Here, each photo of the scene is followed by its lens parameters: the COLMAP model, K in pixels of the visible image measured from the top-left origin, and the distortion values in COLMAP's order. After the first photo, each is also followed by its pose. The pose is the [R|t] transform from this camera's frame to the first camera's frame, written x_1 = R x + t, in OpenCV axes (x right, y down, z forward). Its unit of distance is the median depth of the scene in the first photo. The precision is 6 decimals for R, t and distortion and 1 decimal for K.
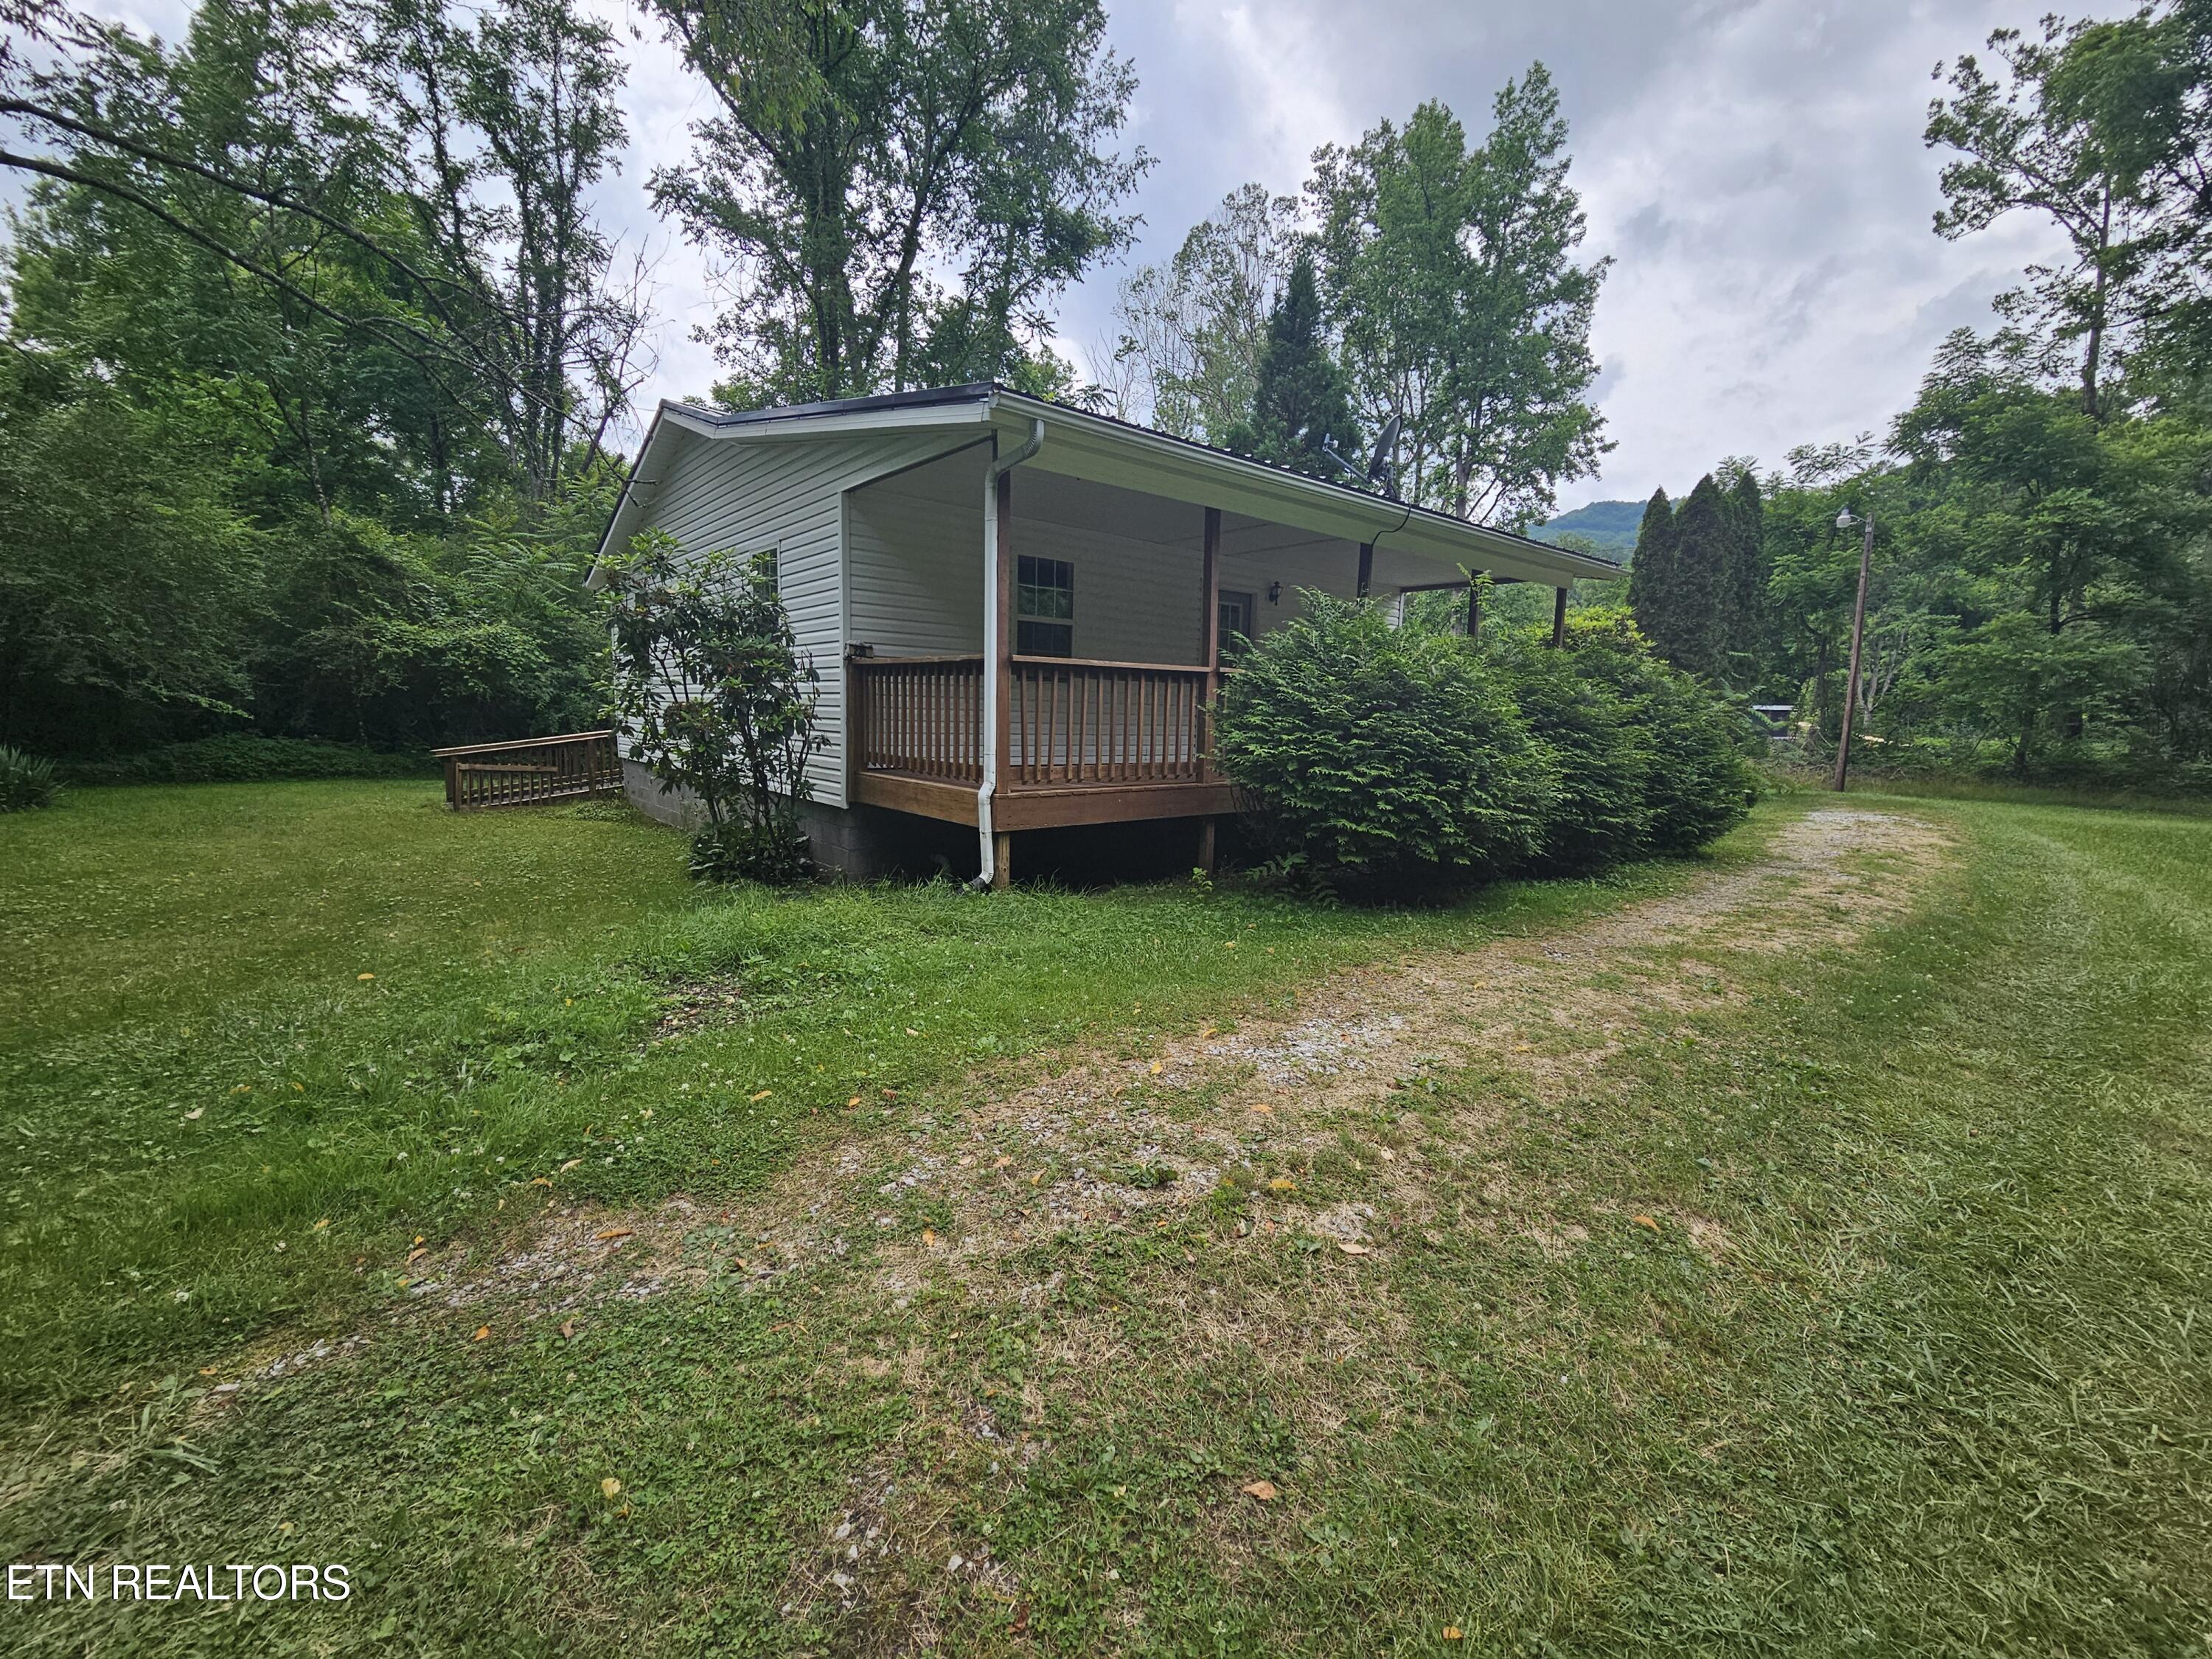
lens RADIAL K [[906.9, 0, 1103.4], [0, 906.9, 843.9], [0, 0, 1]] dist [0.006034, -0.003427]
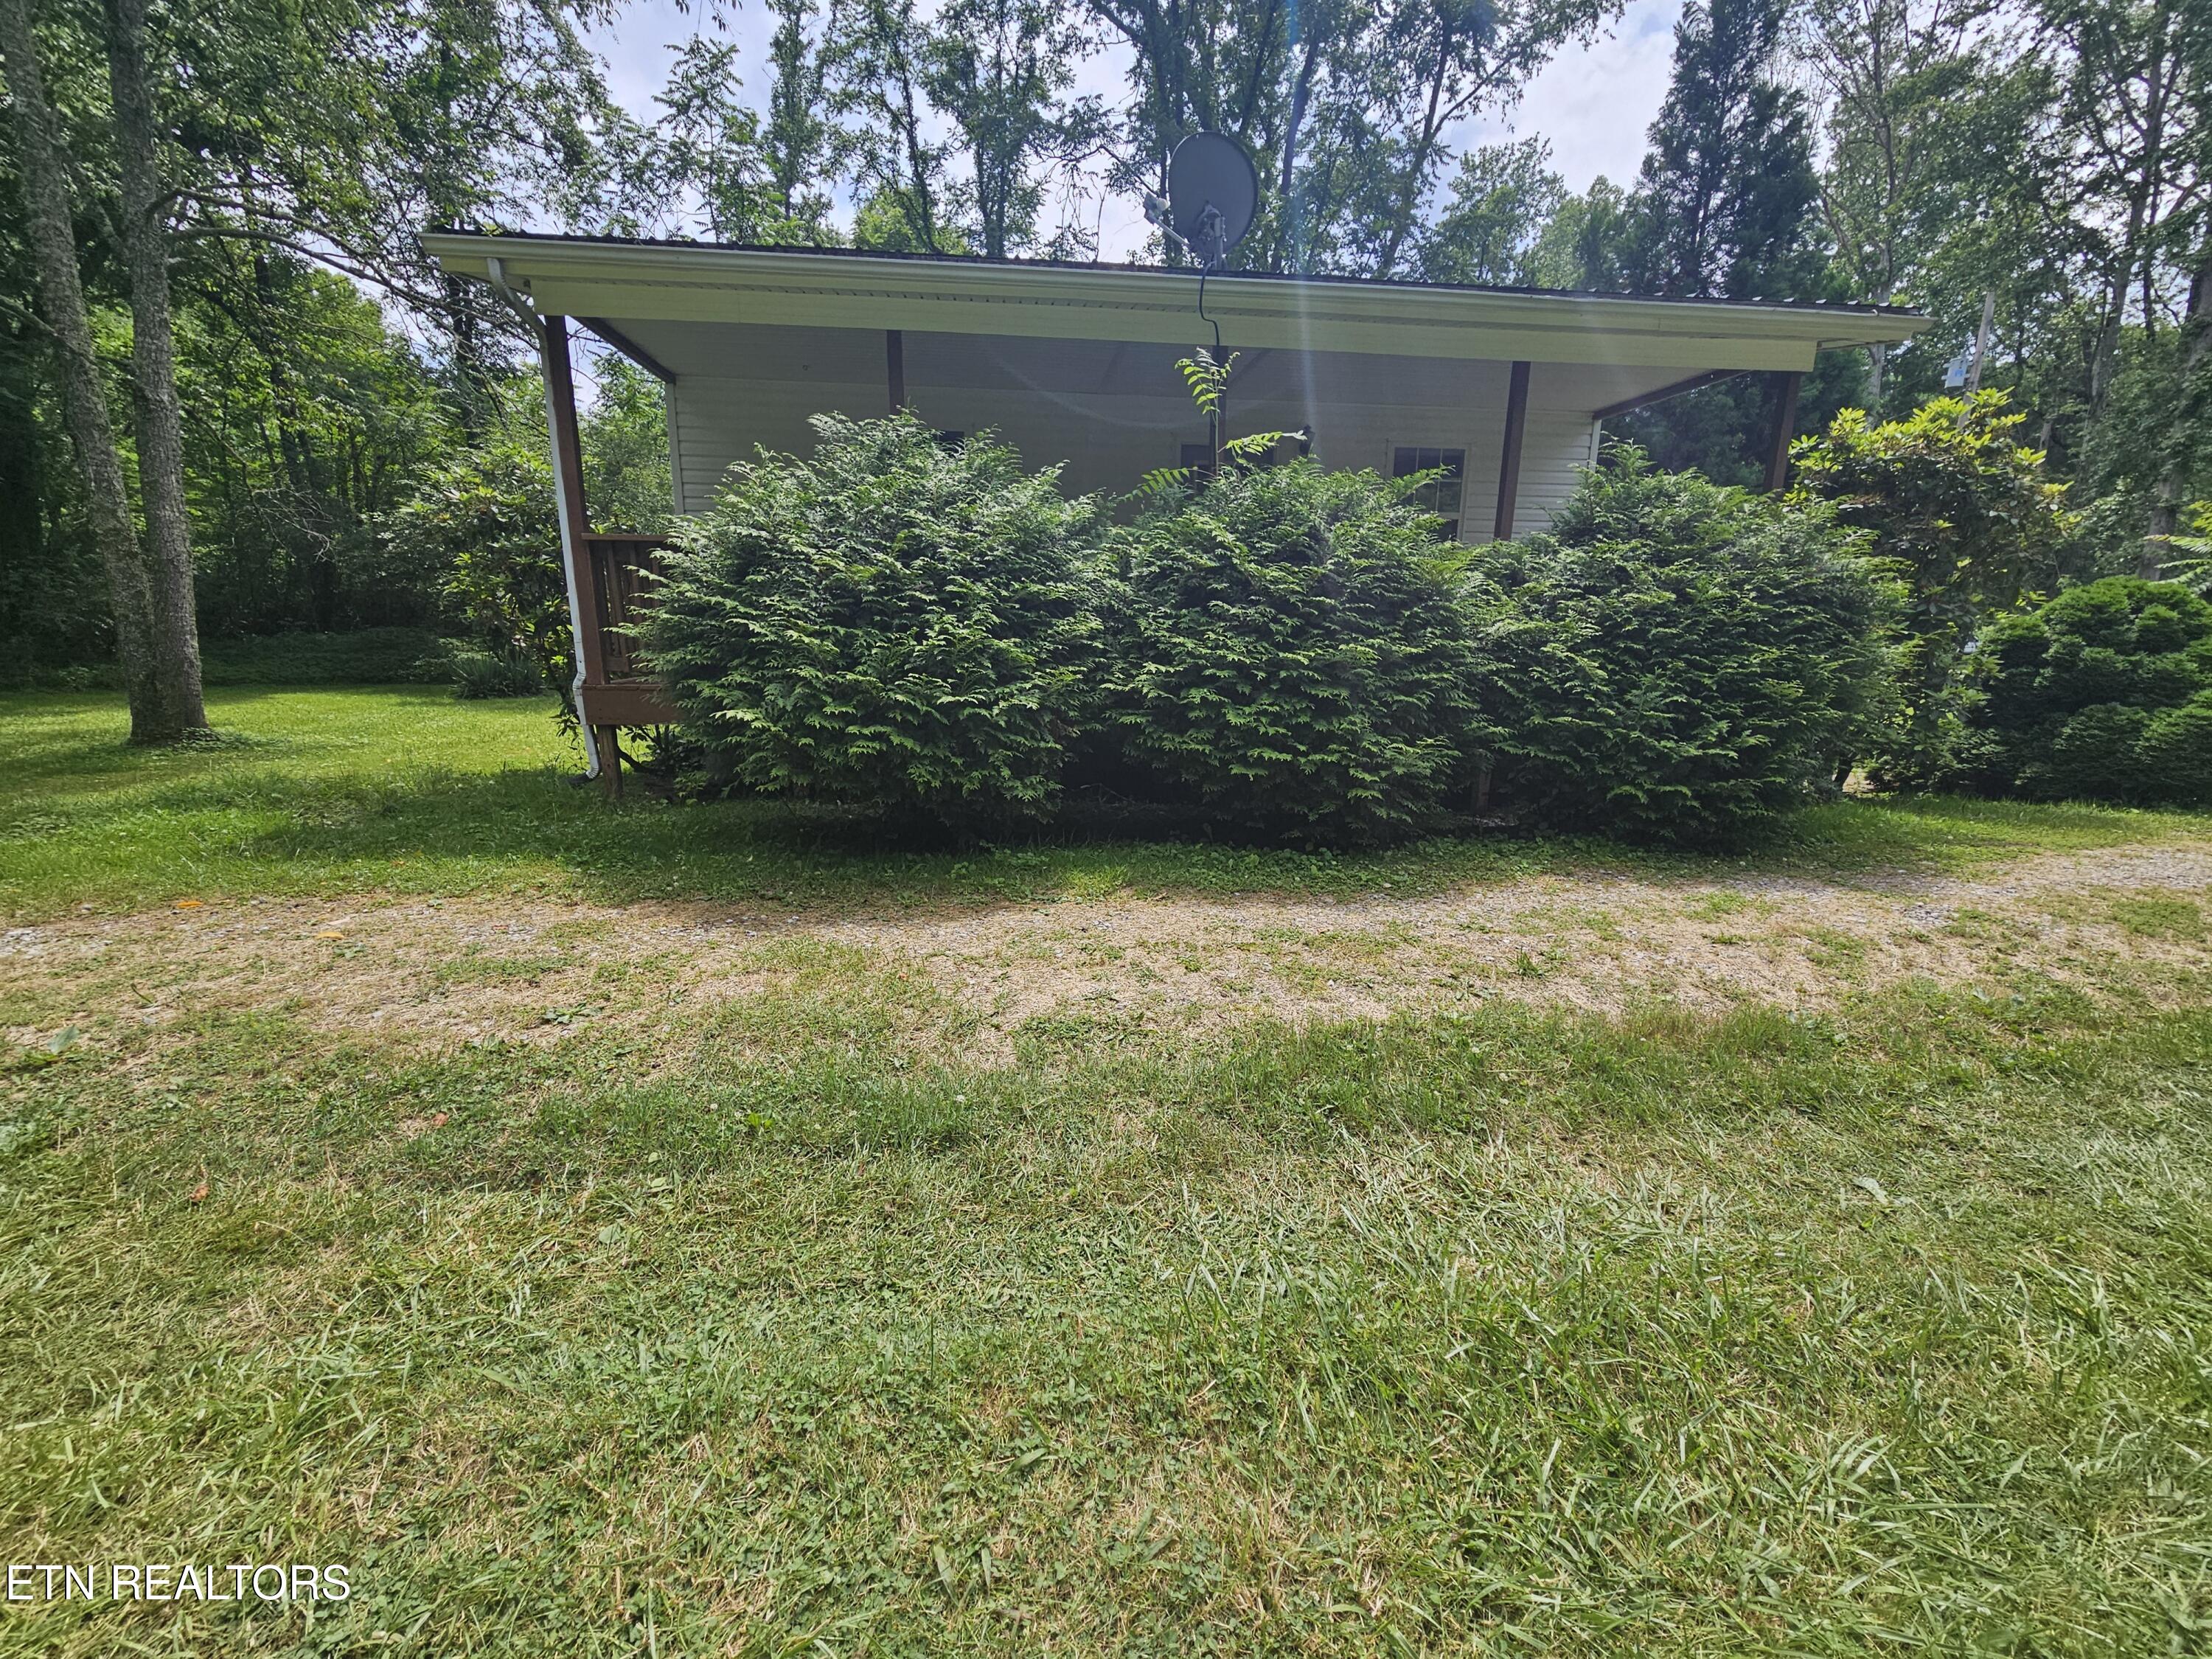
lens RADIAL K [[917.0, 0, 1099.6], [0, 917.0, 853.0], [0, 0, 1]] dist [0.002859, -0.002542]
pose [[0.837388, 0.116645, -0.534018, 0.228056], [-0.073067, 0.992085, 0.102125, -0.004949], [0.541704, -0.046499, 0.839282, 0.125952]]
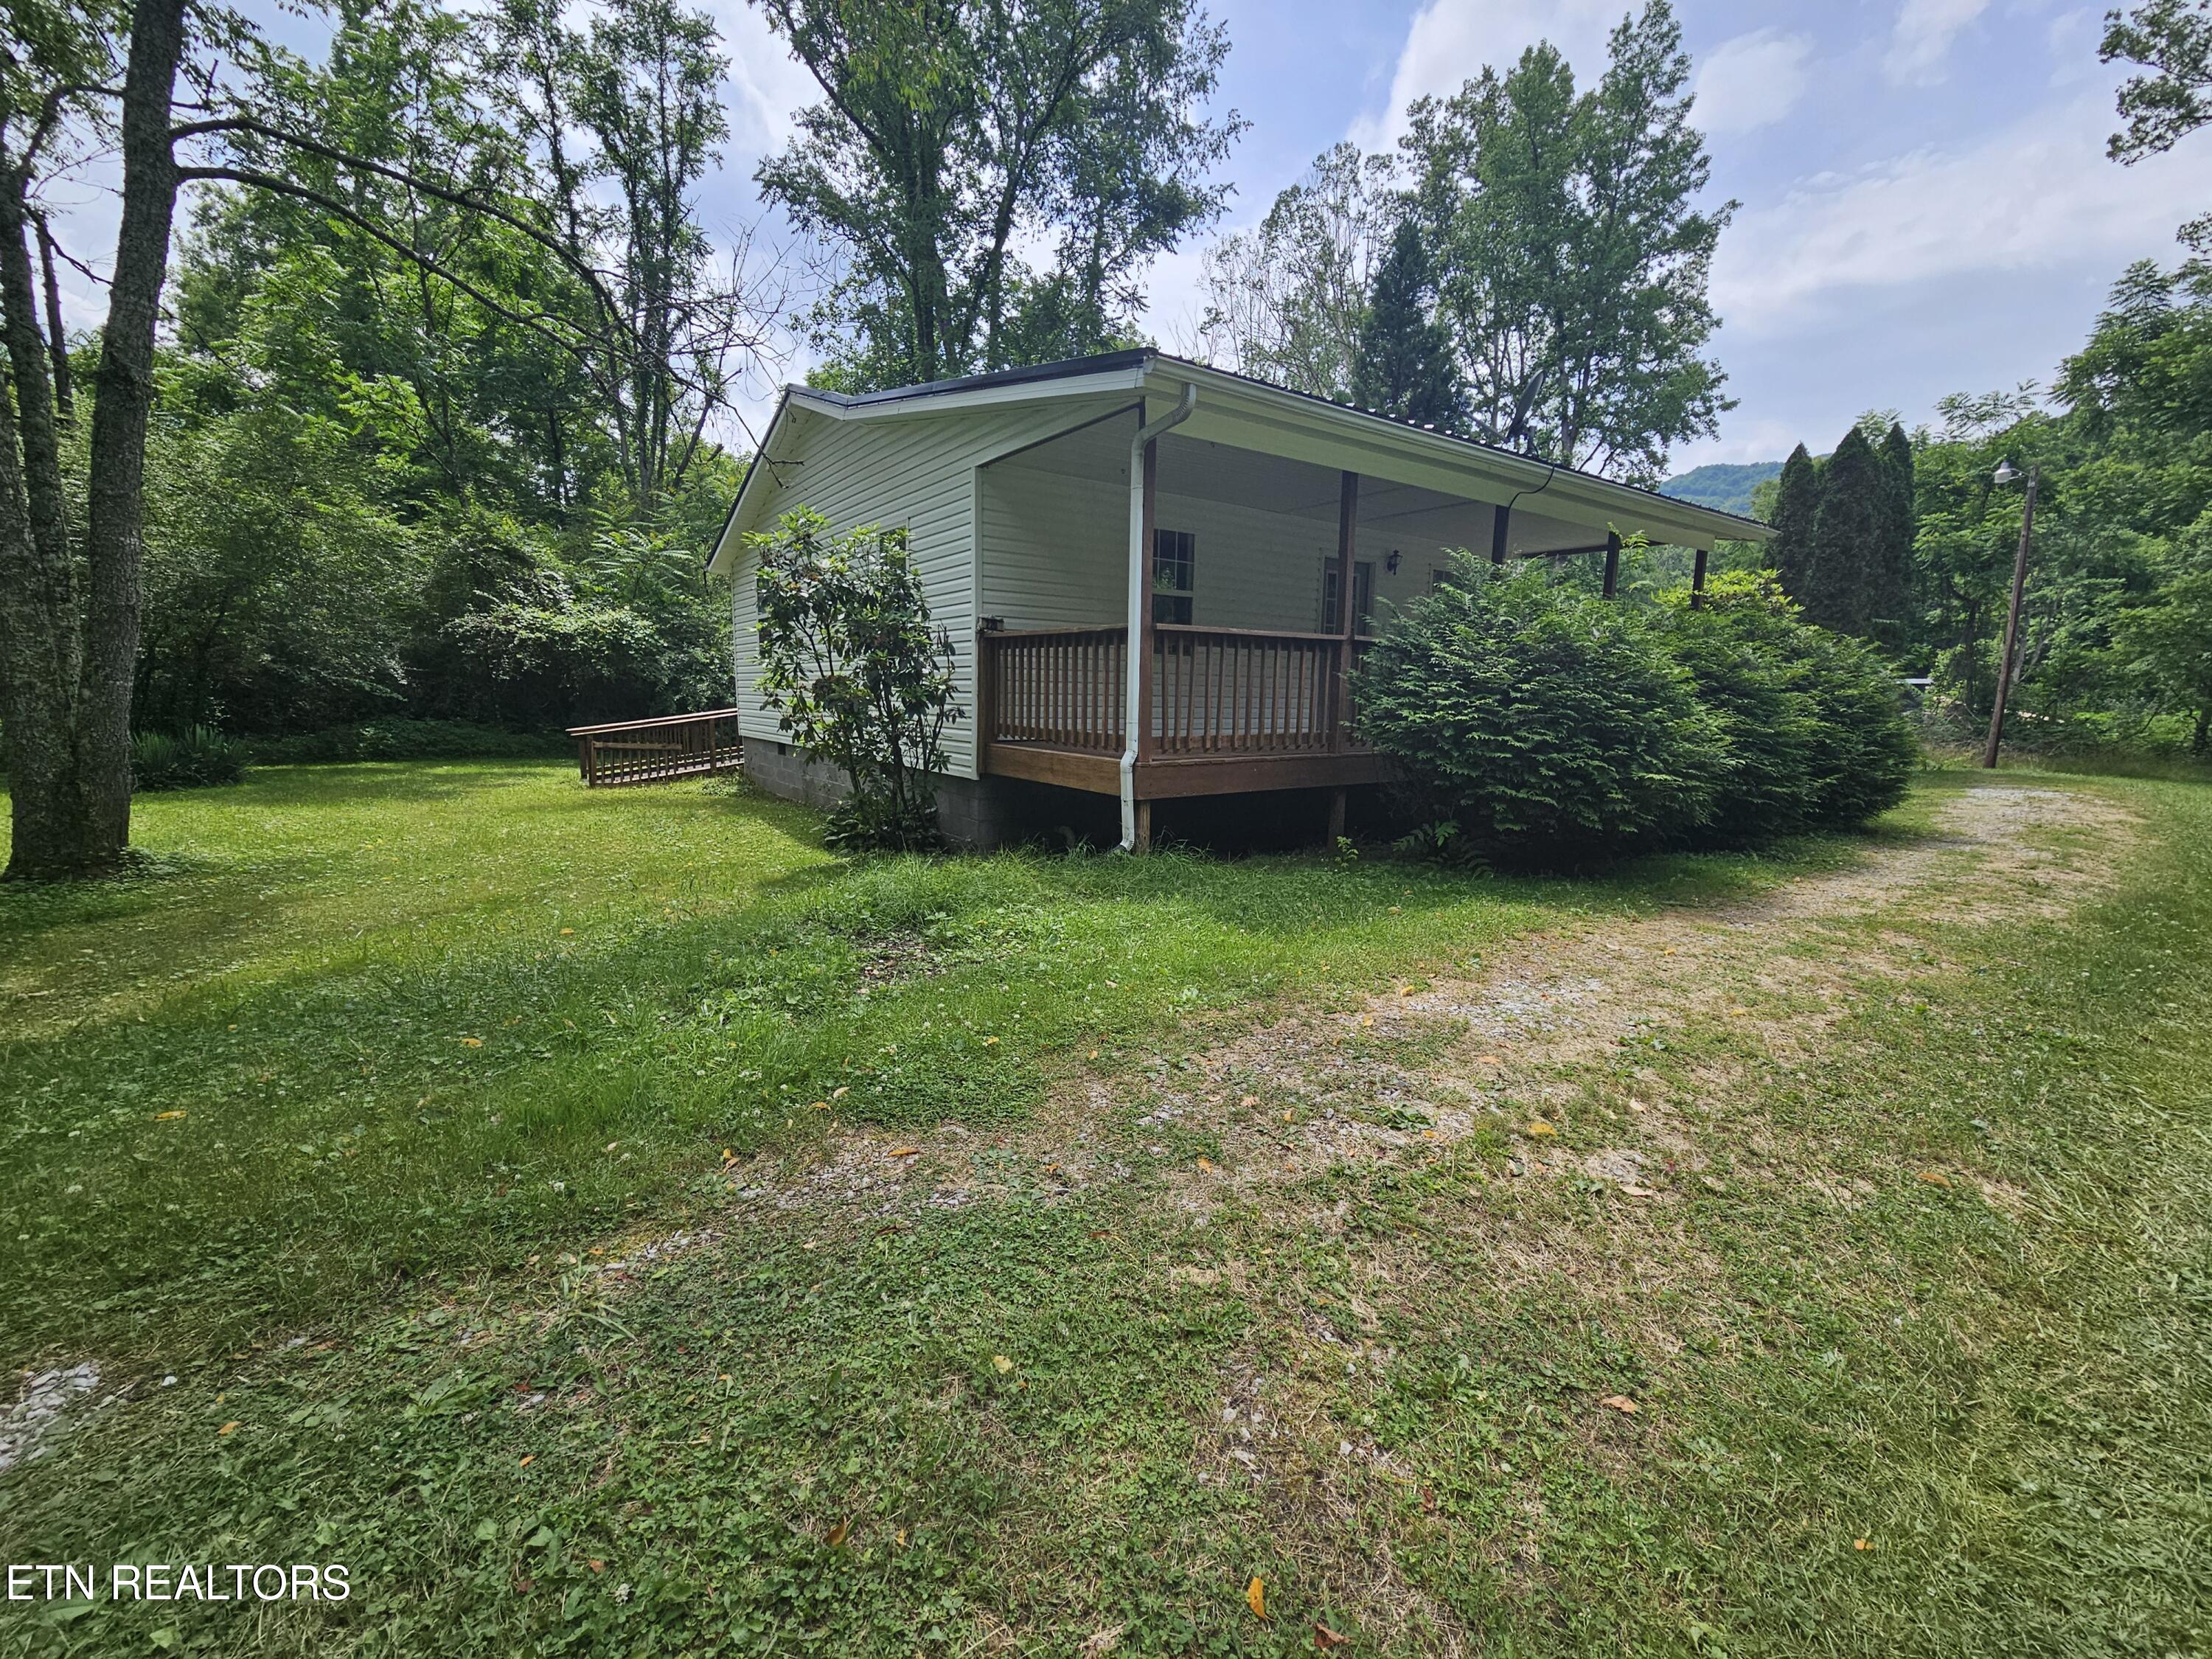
lens RADIAL K [[906.9, 0, 1103.4], [0, 906.9, 843.9], [0, 0, 1]] dist [0.006034, -0.003427]
pose [[0.996716, 0.005418, -0.080801, -0.020020], [-0.003801, 0.999790, 0.020149, 0.004167], [0.080893, -0.019775, 0.996527, -0.002881]]
